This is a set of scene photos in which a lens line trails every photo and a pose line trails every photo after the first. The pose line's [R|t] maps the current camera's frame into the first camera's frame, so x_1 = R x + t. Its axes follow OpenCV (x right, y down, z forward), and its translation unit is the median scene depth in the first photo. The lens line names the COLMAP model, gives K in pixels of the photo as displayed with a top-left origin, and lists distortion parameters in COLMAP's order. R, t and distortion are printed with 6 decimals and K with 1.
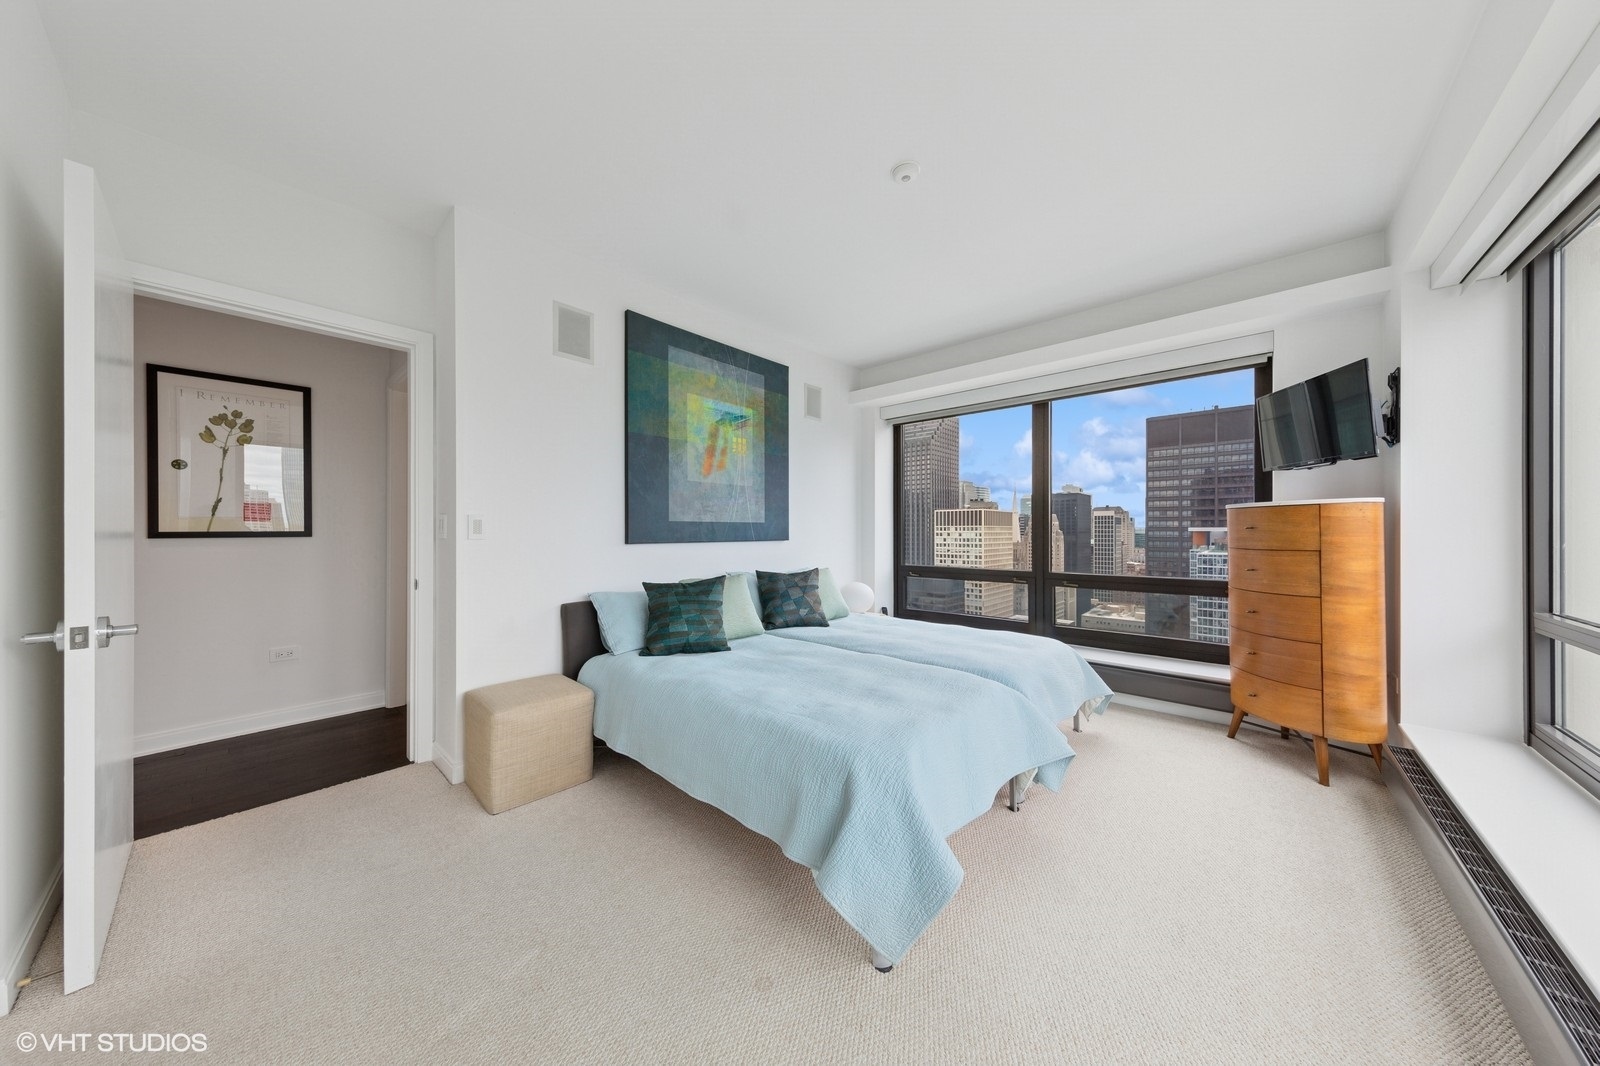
lens RADIAL K [[503.8, 0, 803.7], [0, 503.8, 532.9], [0, 0, 1]] dist [0.008290, -0.000565]
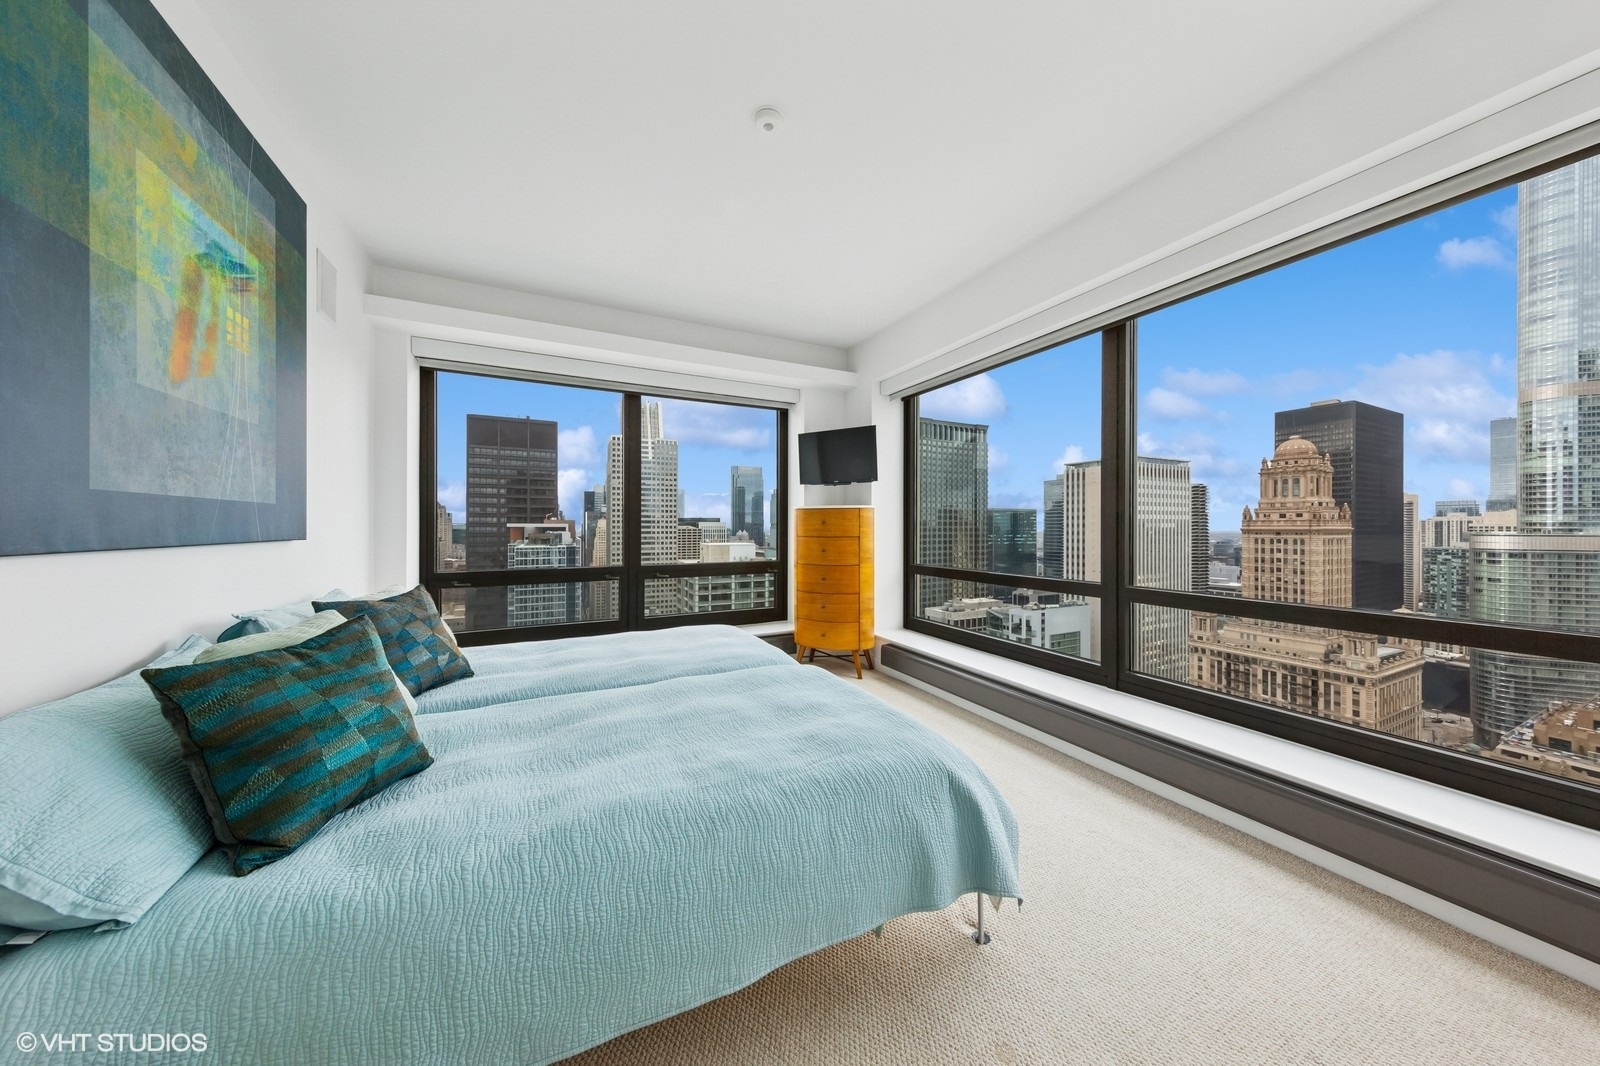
lens RADIAL K [[503.8, 0, 805.7], [0, 503.8, 527.4], [0, 0, 1]] dist [0.008290, -0.000565]
pose [[0.369902, -0.000567, 0.929071, -0.371061], [0.002816, 0.999996, -0.000511, 0.004137], [-0.929066, 0.002805, 0.369902, 0.373917]]
